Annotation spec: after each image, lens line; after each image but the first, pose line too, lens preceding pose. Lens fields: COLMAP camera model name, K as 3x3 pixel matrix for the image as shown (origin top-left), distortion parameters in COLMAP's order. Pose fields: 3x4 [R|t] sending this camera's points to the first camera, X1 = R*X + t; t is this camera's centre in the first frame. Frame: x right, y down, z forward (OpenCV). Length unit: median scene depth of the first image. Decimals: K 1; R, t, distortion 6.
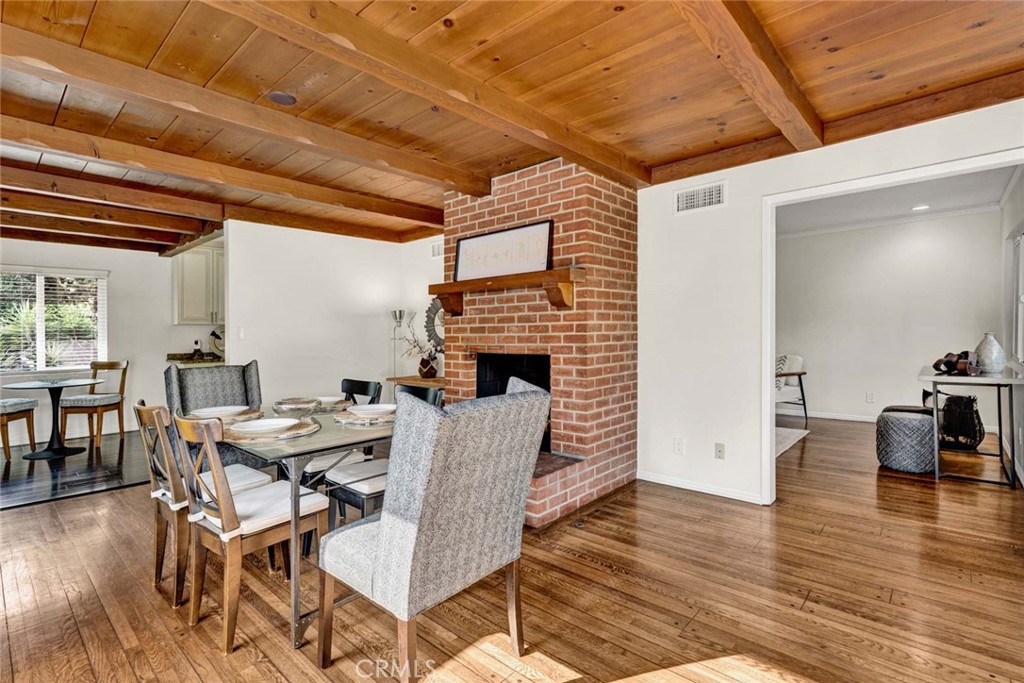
lens RADIAL K [[479.8, 0, 515.2], [0, 479.8, 337.0], [0, 0, 1]] dist [0.004621, 0.001418]
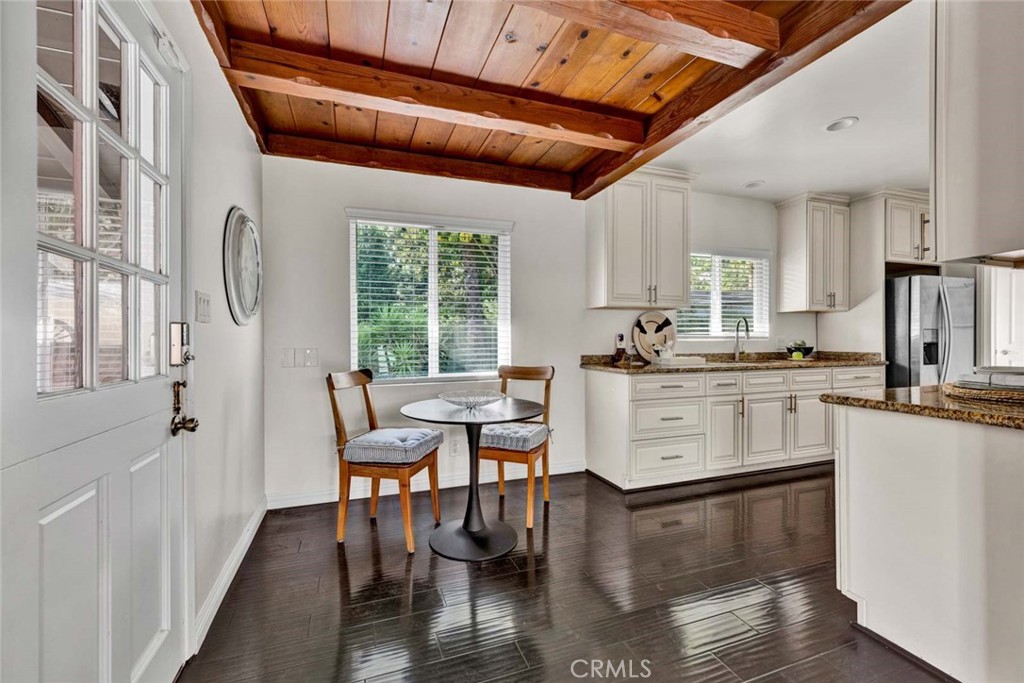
lens RADIAL K [[427.7, 0, 510.9], [0, 427.7, 342.8], [0, 0, 1]] dist [0.001471, 0.000874]
pose [[0.875197, 0.007994, -0.483701, -0.542045], [-0.010959, 0.999934, -0.003305, 0.022213], [0.483643, 0.008193, 0.875227, 0.480818]]
